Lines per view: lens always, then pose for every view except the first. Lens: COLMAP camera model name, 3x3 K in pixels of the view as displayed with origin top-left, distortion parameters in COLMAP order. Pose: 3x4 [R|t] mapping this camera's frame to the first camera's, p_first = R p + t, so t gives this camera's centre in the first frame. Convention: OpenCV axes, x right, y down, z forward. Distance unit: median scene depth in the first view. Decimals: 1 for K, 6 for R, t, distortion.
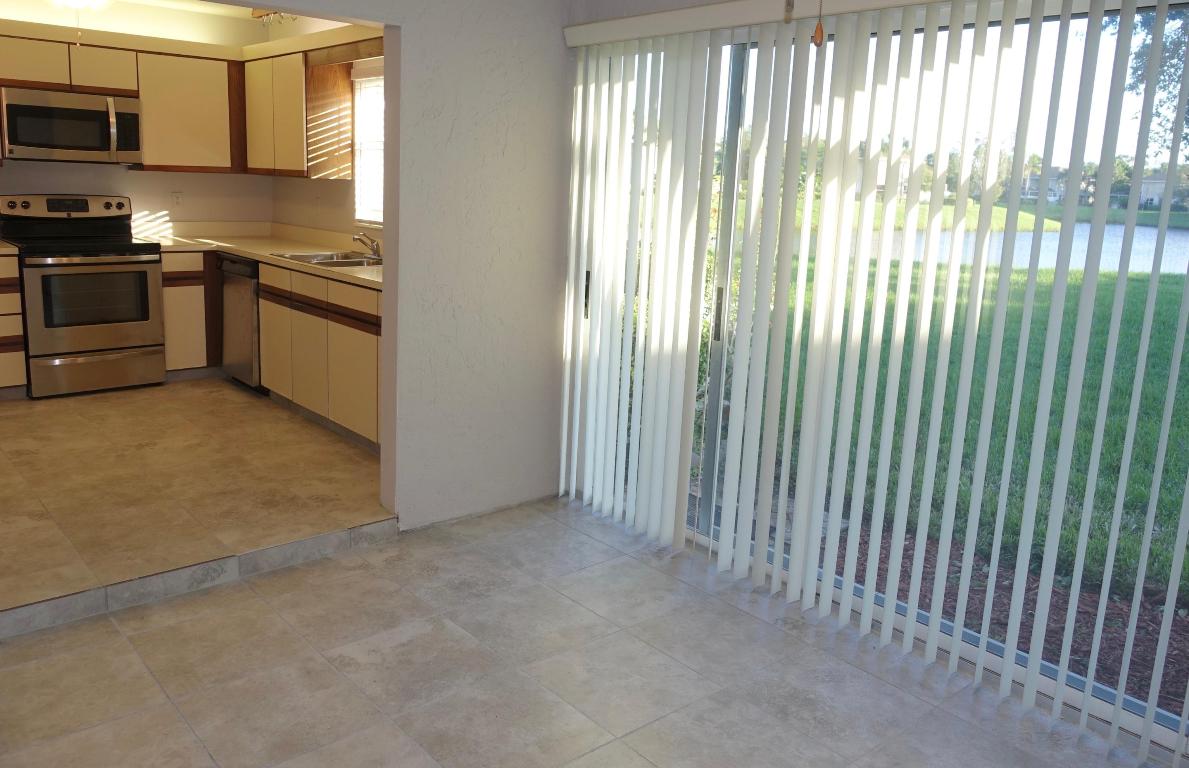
lens RADIAL K [[936.4, 0, 592.6], [0, 936.4, 344.2], [0, 0, 1]] dist [-0.005457, -0.002041]
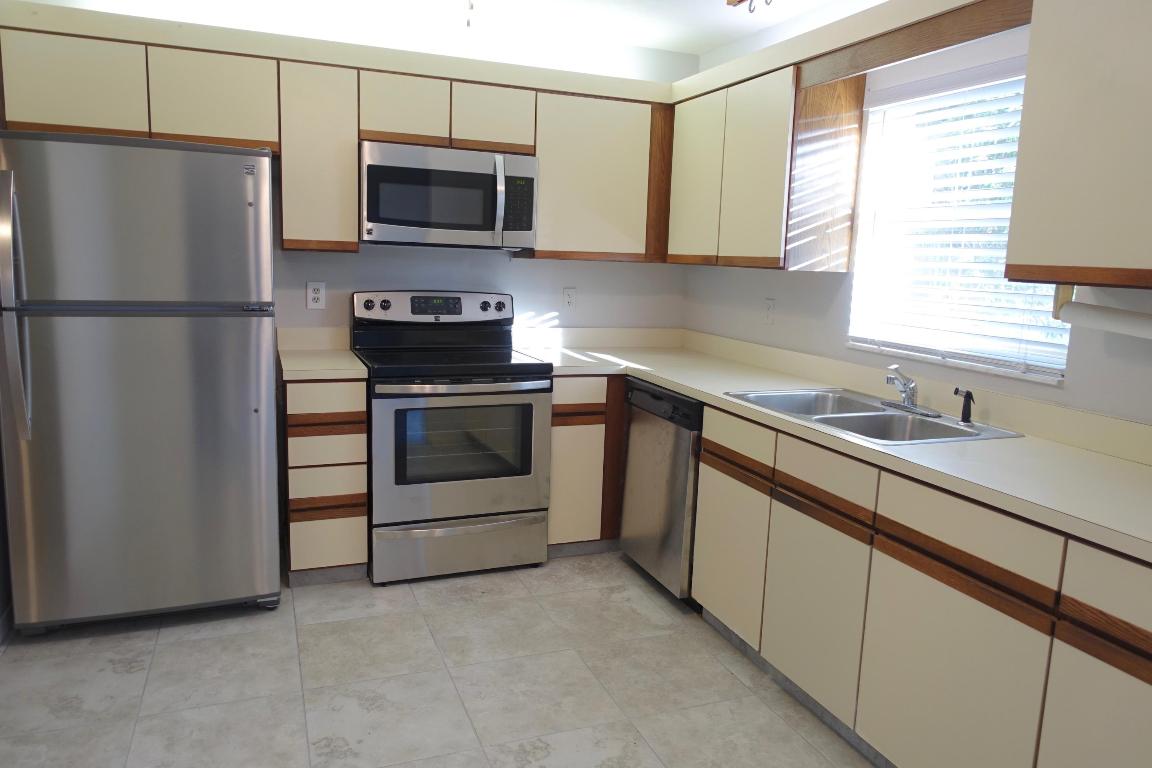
lens RADIAL K [[779.4, 0, 576.0], [0, 779.4, 384.0], [0, 0, 1]] dist [-0.035078, -0.000970]
pose [[0.943536, 0.050126, -0.327457, -0.258184], [-0.059738, 0.998026, -0.019355, -0.082840], [0.325840, 0.037824, 0.944668, 0.466545]]
